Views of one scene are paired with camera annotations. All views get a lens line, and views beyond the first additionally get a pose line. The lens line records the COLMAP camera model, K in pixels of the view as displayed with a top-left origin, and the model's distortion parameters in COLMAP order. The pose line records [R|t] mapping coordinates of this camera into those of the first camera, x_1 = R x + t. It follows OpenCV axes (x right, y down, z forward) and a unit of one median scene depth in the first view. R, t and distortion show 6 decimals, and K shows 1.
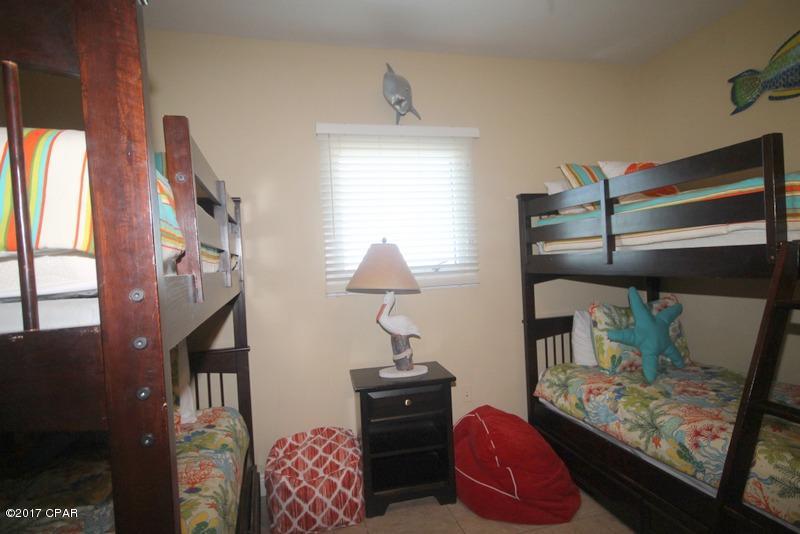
lens RADIAL K [[434.8, 0, 398.4], [0, 434.8, 269.1], [0, 0, 1]] dist [0.005667, 0.001575]
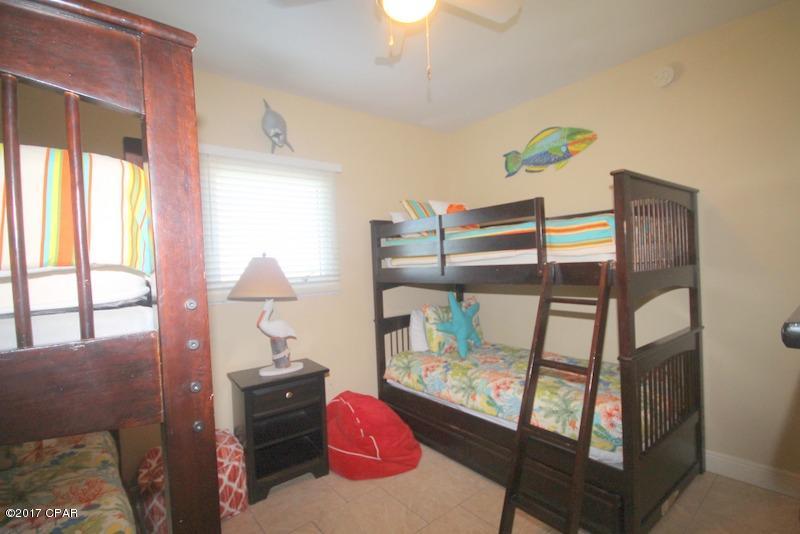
lens RADIAL K [[374.6, 0, 405.1], [0, 374.6, 268.8], [0, 0, 1]] dist [0.002519, -0.006136]
pose [[0.908706, 0.007514, 0.417369, -0.112077], [0.003962, 0.999638, -0.026624, -0.001167], [-0.417418, 0.025847, 0.908347, -0.040556]]
